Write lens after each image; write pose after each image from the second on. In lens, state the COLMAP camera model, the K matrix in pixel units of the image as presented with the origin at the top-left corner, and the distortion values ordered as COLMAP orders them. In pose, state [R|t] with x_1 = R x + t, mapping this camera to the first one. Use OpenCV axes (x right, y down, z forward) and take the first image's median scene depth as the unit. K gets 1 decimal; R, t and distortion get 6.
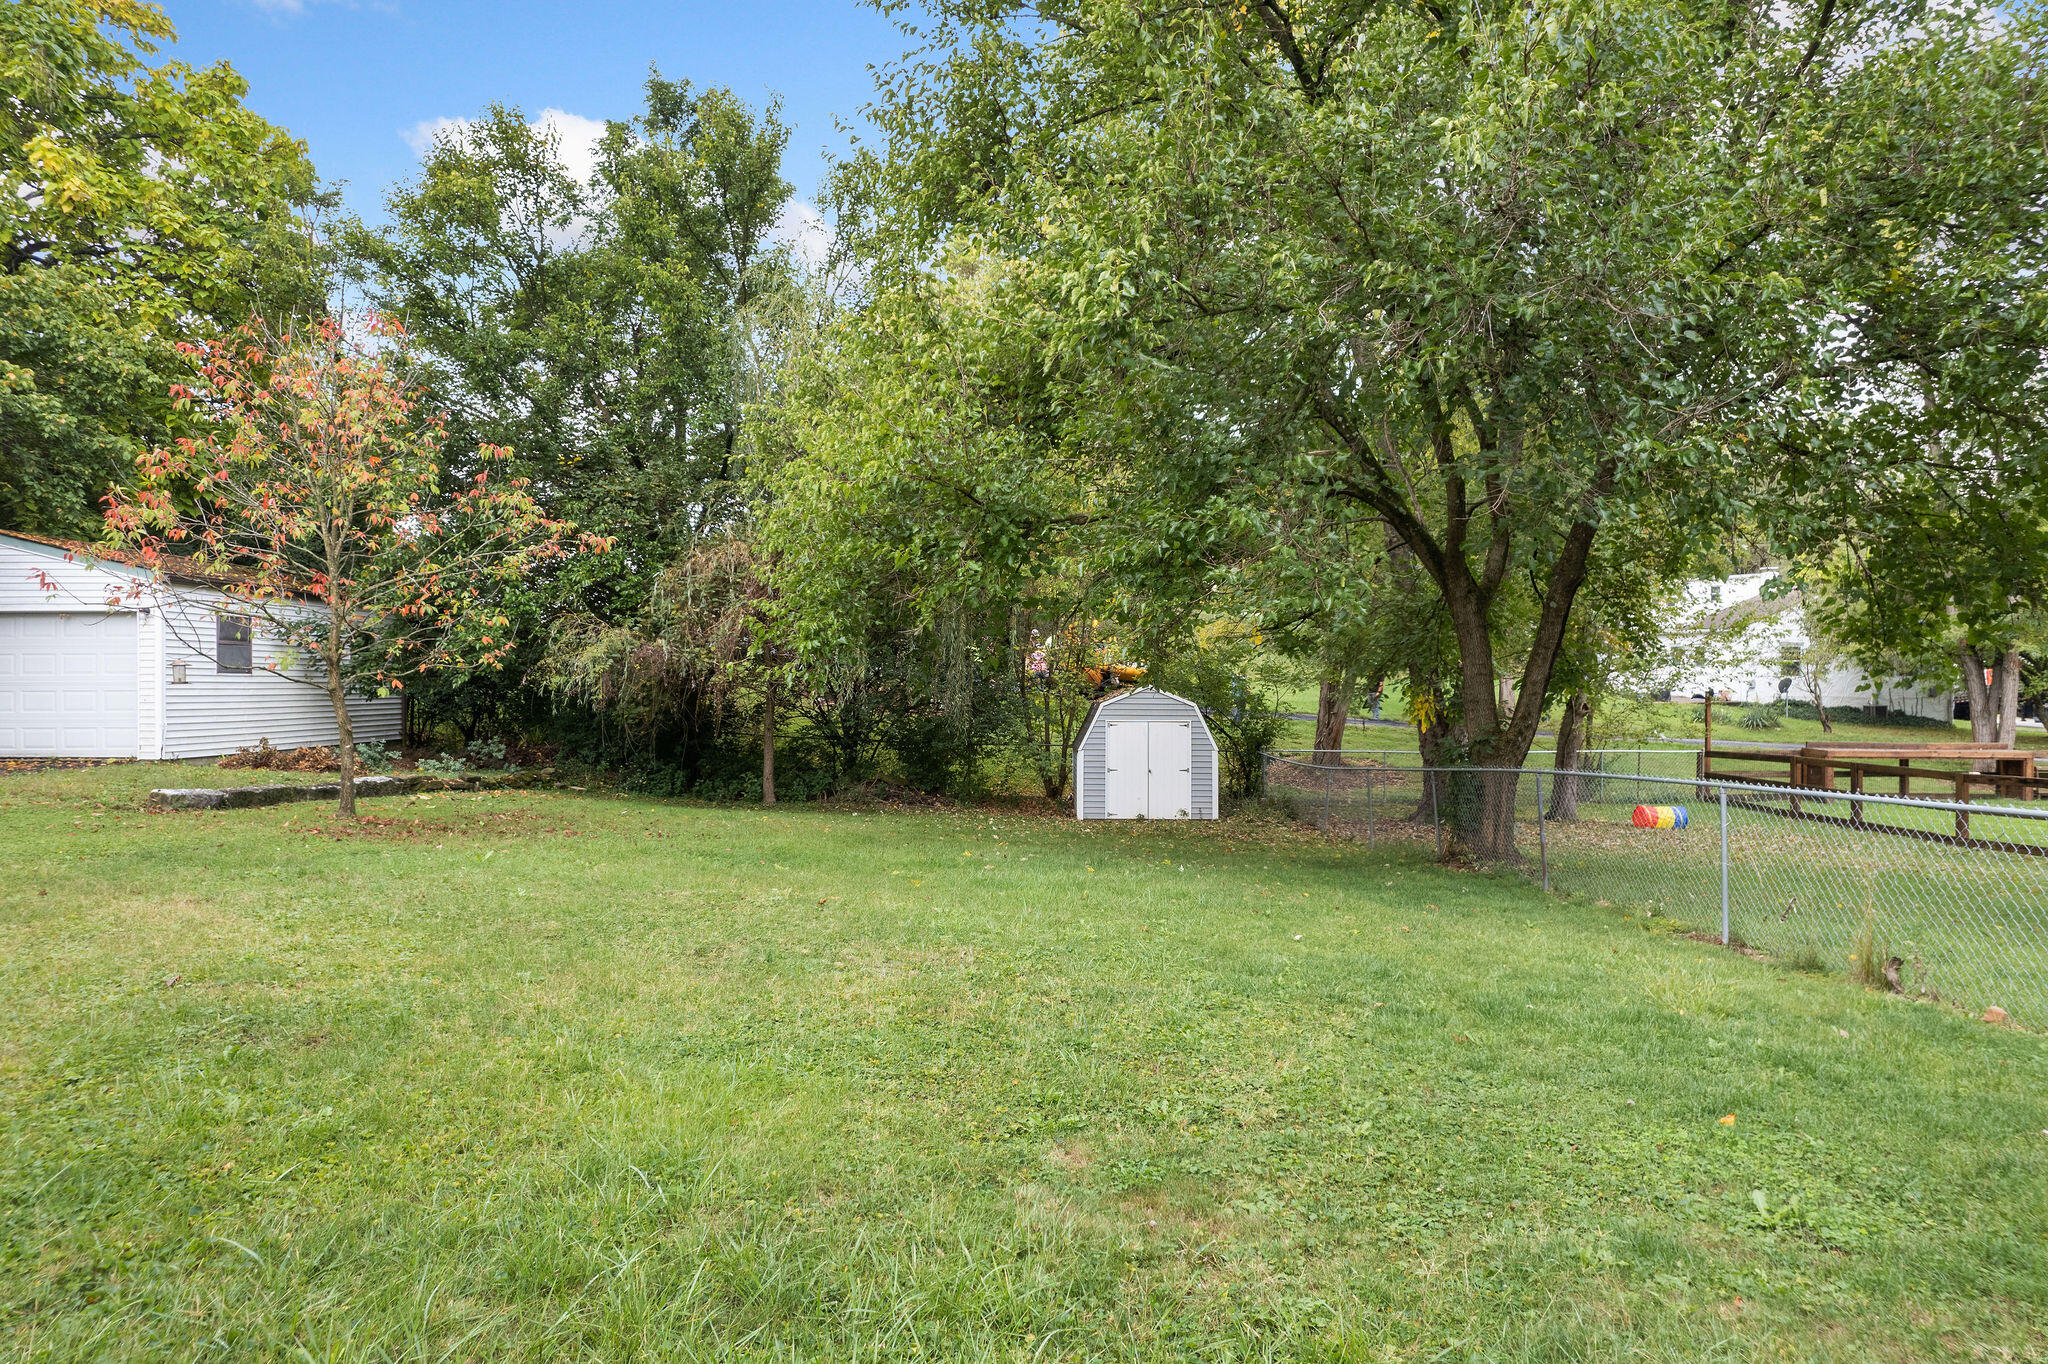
lens RADIAL K [[1279.0, 0, 1032.3], [0, 1279.0, 647.6], [0, 0, 1]] dist [-0.075131, 0.068732]
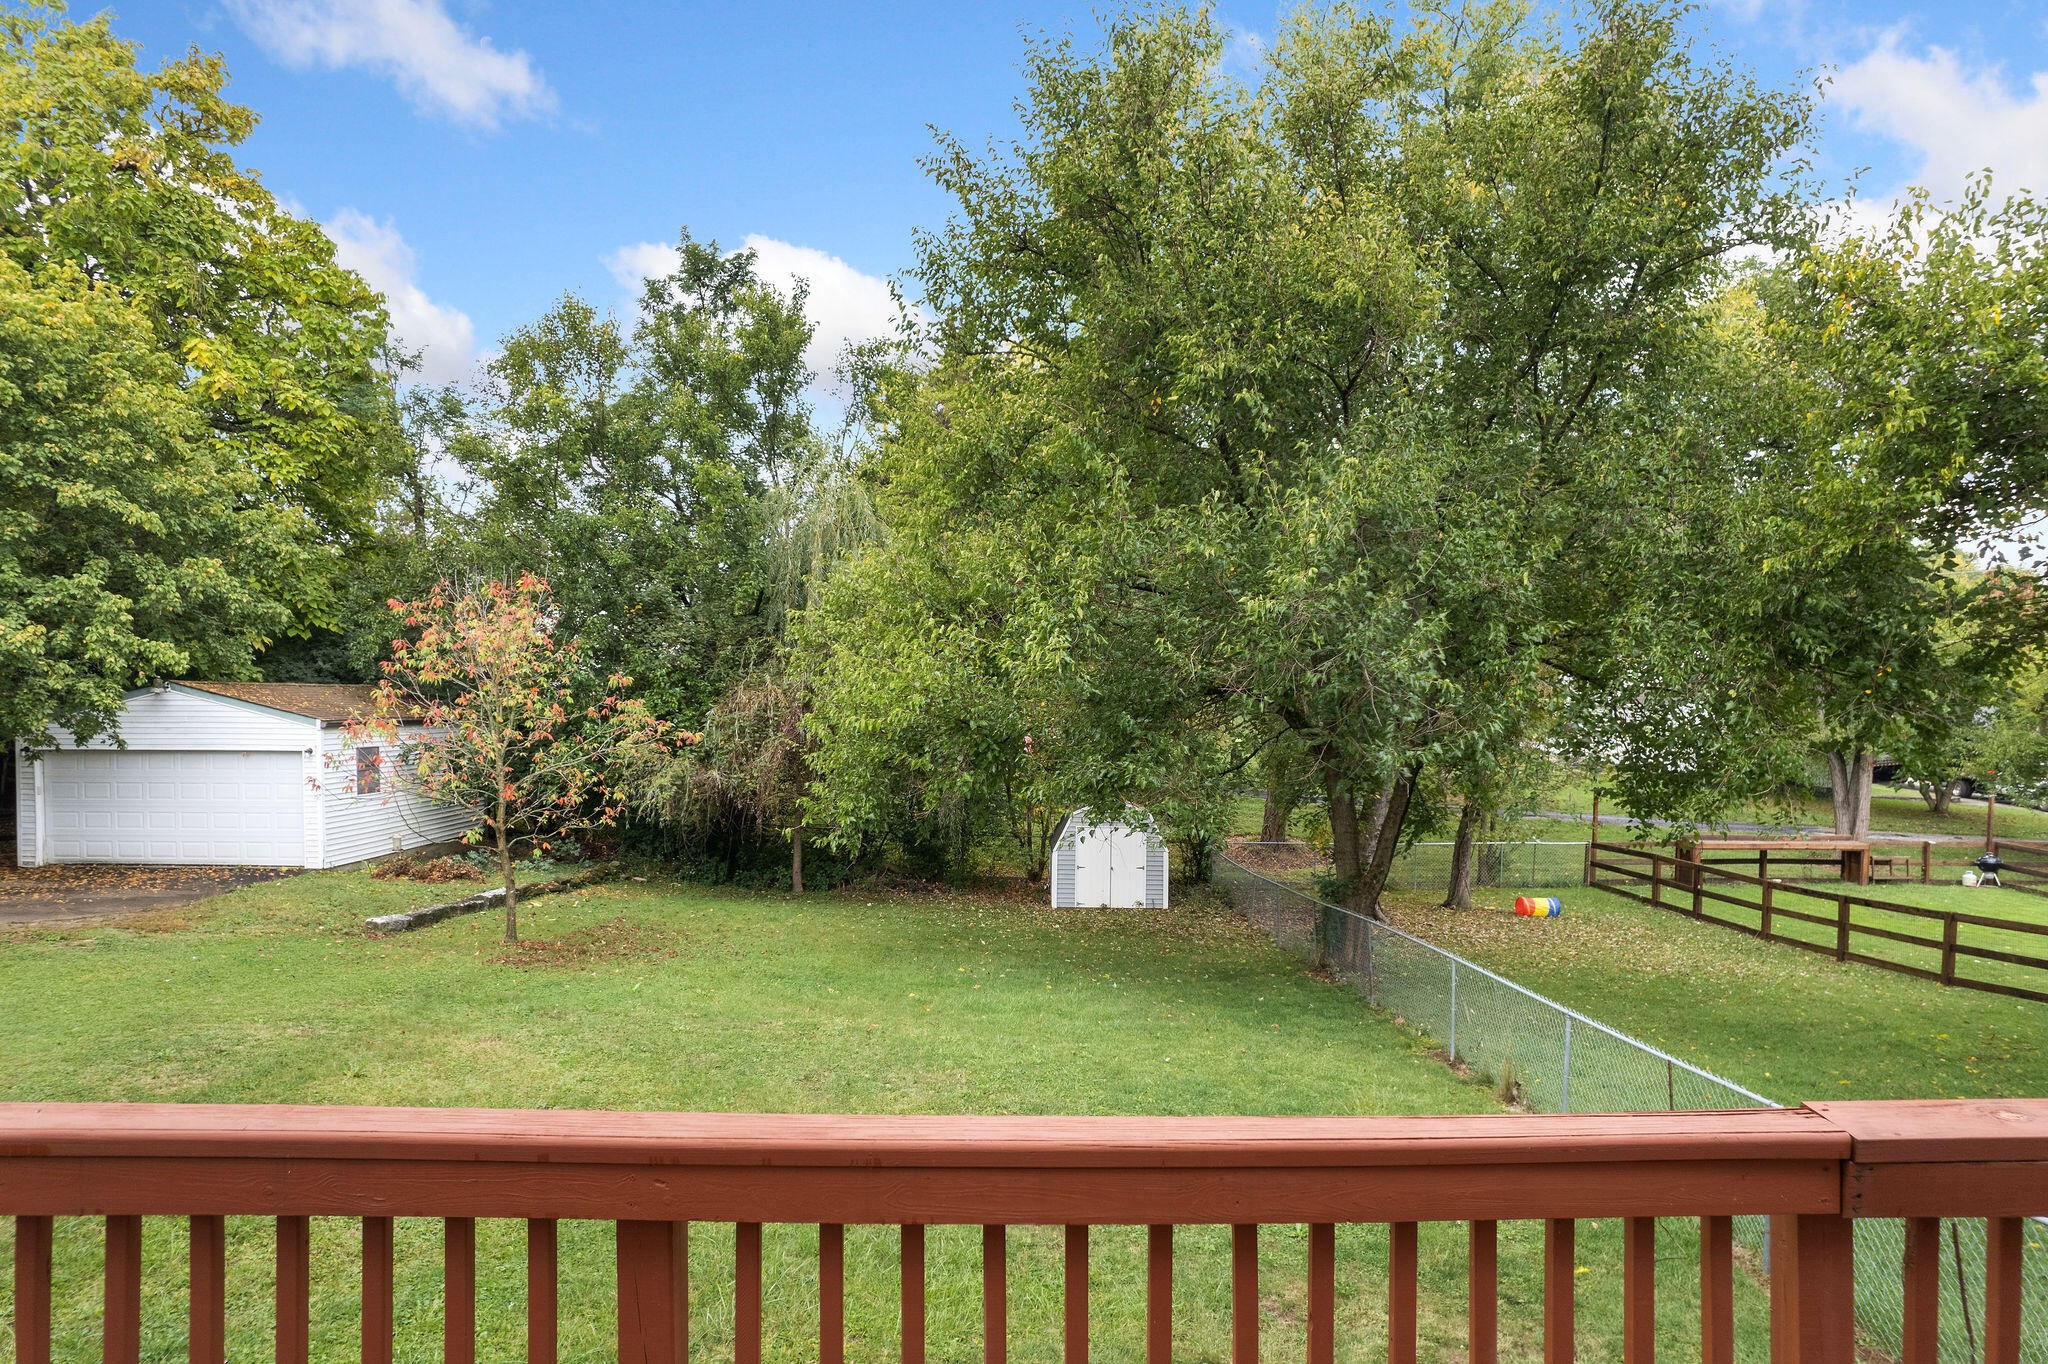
lens RADIAL K [[1316.3, 0, 1024.0], [0, 1316.3, 682.0], [0, 0, 1]] dist [-0.073673, 0.070284]
pose [[0.999981, 0.005348, -0.003040, 0.011444], [-0.005275, 0.999706, 0.023653, -0.108966], [0.003165, -0.023636, 0.999716, -0.243578]]
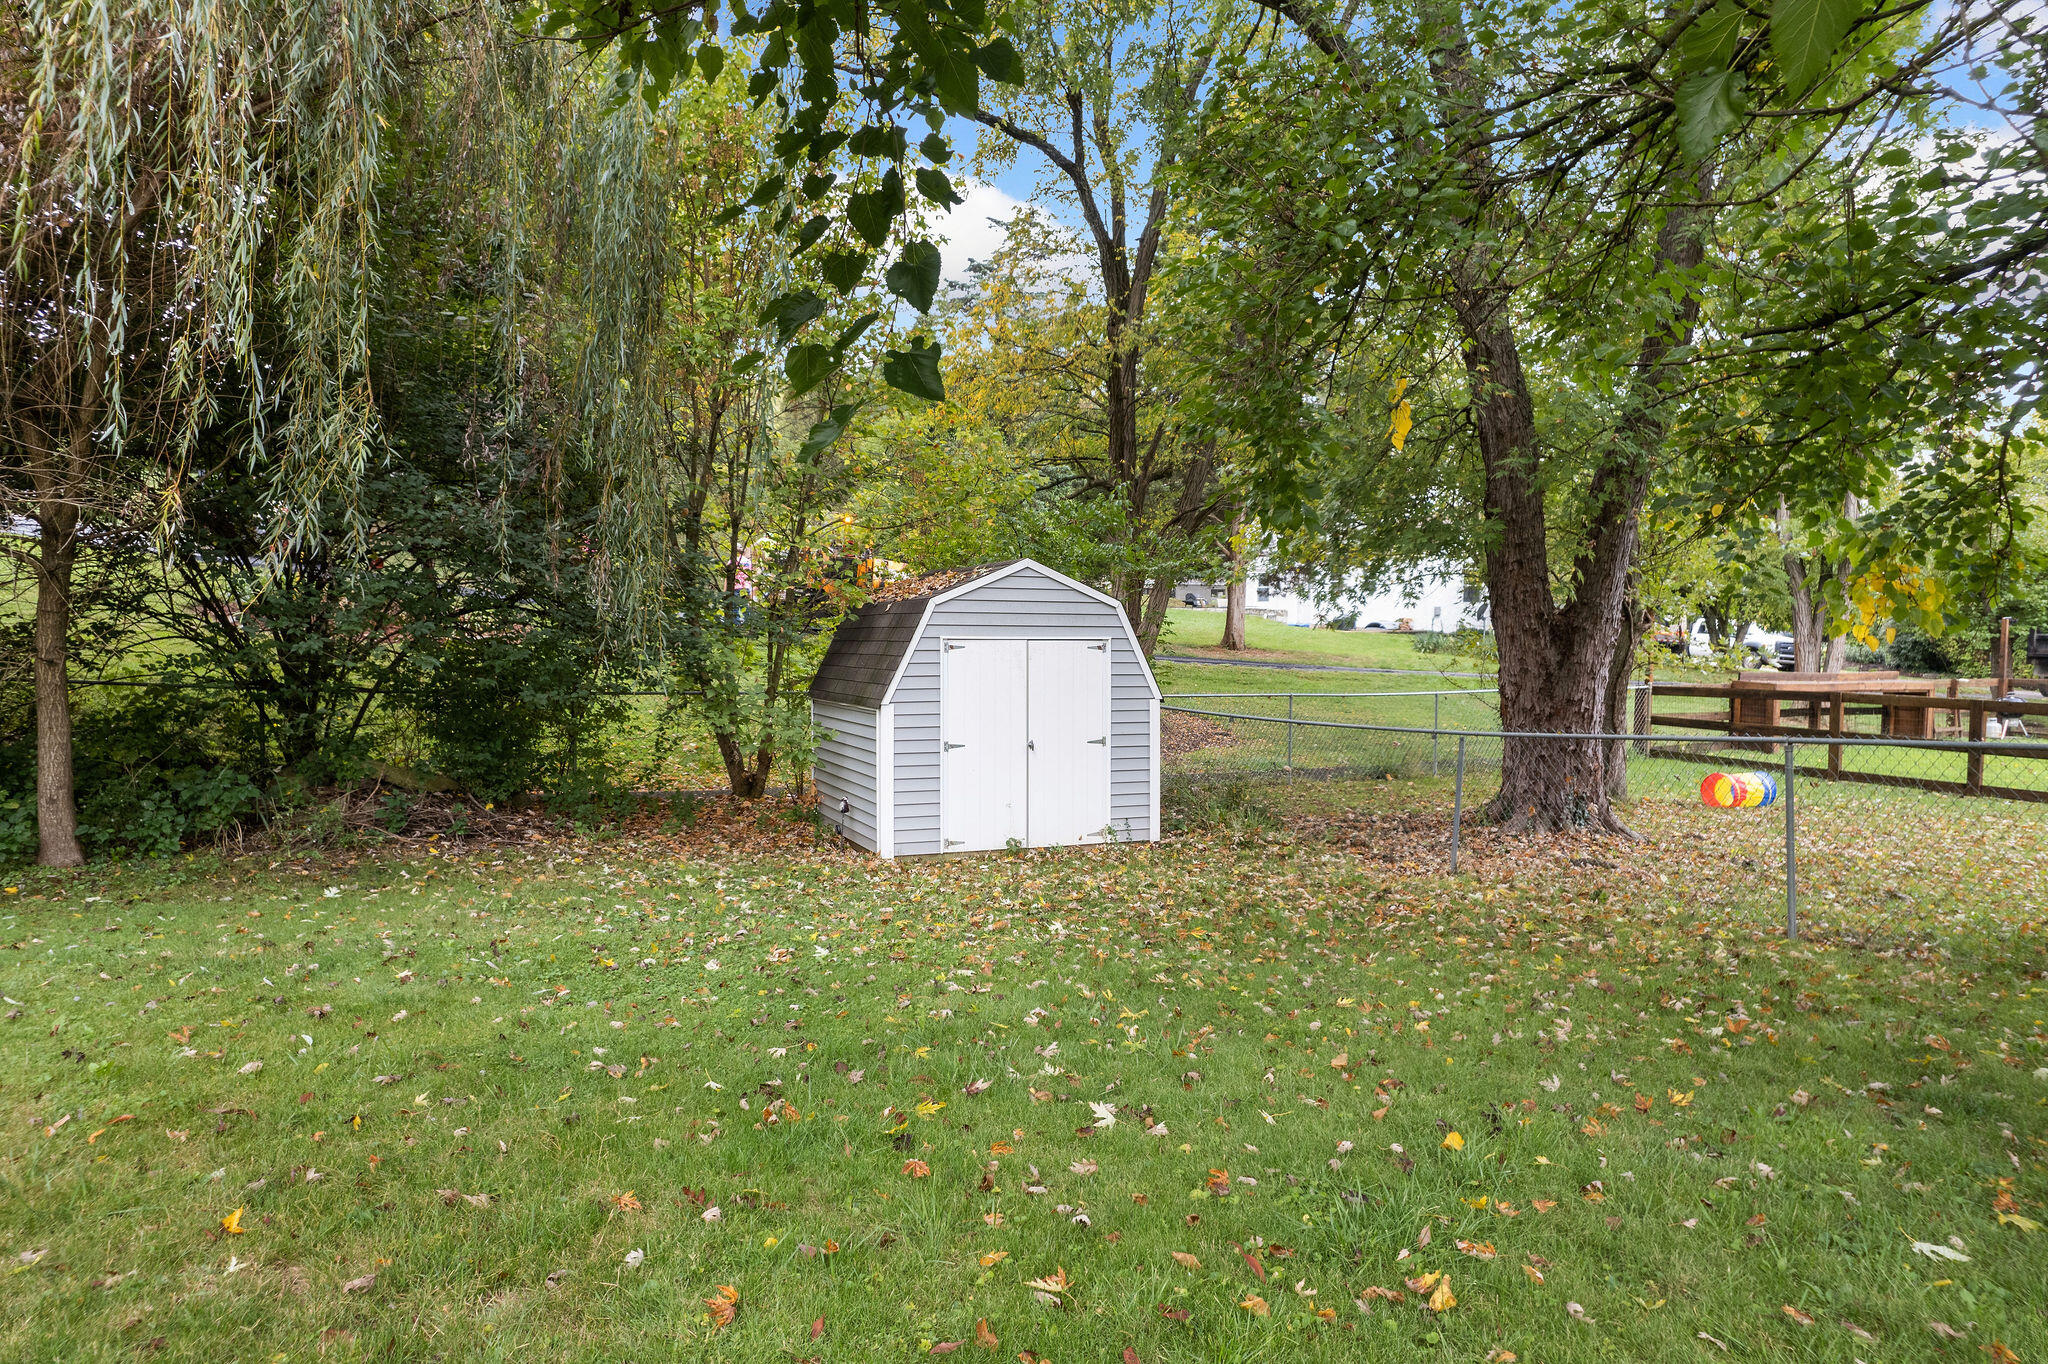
lens RADIAL K [[1279.0, 0, 1032.3], [0, 1279.0, 647.6], [0, 0, 1]] dist [-0.075131, 0.068732]
pose [[0.926433, -0.006102, 0.376409, -0.082485], [-0.011067, 0.998995, 0.043433, 0.040536], [-0.376296, -0.044403, 0.925435, 0.566494]]
